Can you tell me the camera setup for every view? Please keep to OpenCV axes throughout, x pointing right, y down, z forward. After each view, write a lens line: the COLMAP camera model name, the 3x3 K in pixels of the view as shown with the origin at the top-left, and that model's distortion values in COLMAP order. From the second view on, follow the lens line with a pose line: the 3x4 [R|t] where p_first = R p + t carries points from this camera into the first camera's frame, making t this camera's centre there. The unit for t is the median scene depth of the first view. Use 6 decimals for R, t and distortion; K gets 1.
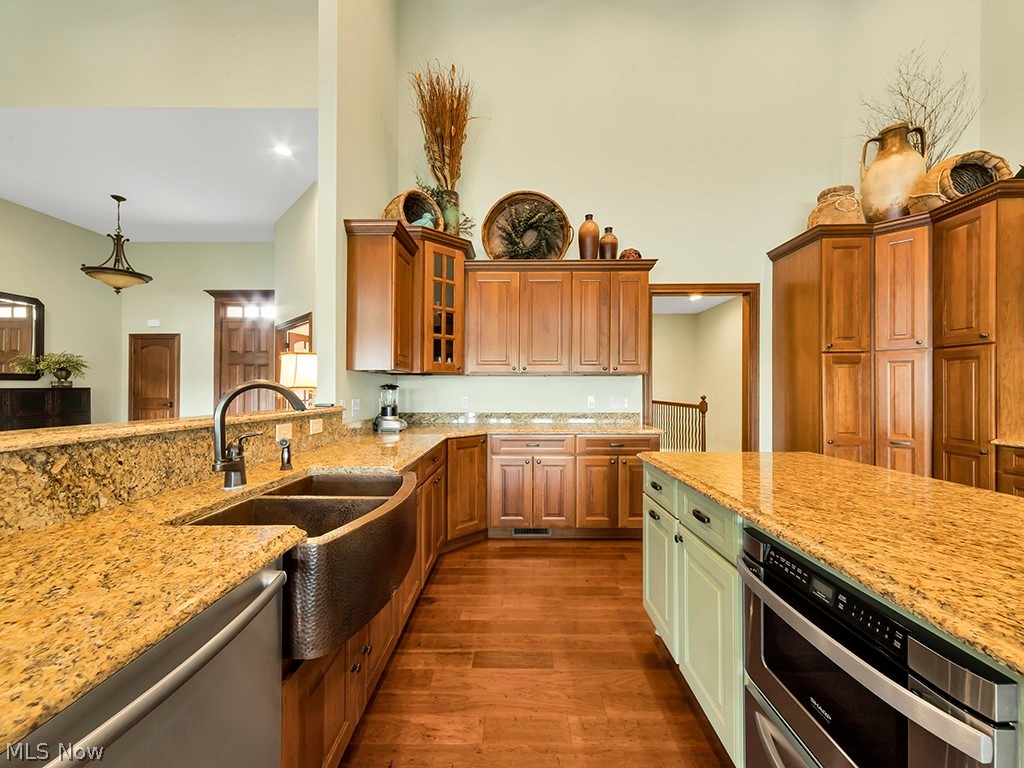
lens RADIAL K [[415.2, 0, 503.4], [0, 415.2, 388.0], [0, 0, 1]] dist [0.001007, 0.000044]
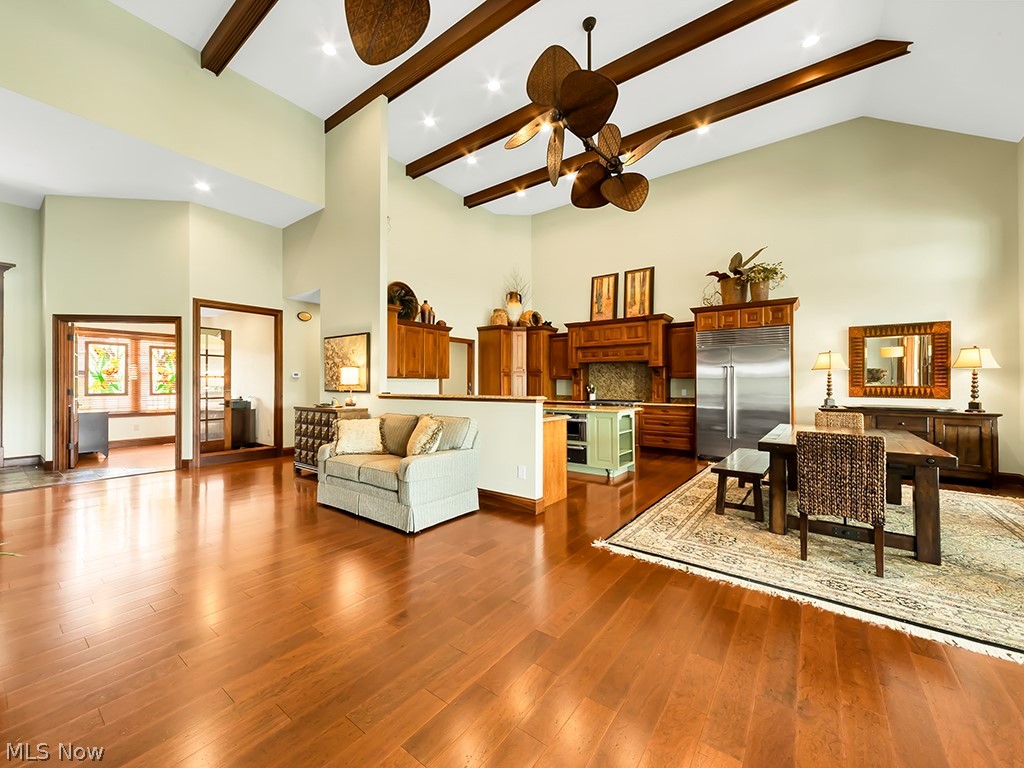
lens RADIAL K [[411.3, 0, 490.2], [0, 411.3, 381.0], [0, 0, 1]] dist [0.000600, 0.000097]
pose [[0.601483, 0.008624, 0.798839, -1.269346], [-0.001754, 0.999954, -0.009474, -0.001504], [-0.798883, 0.004297, 0.601471, -0.494451]]
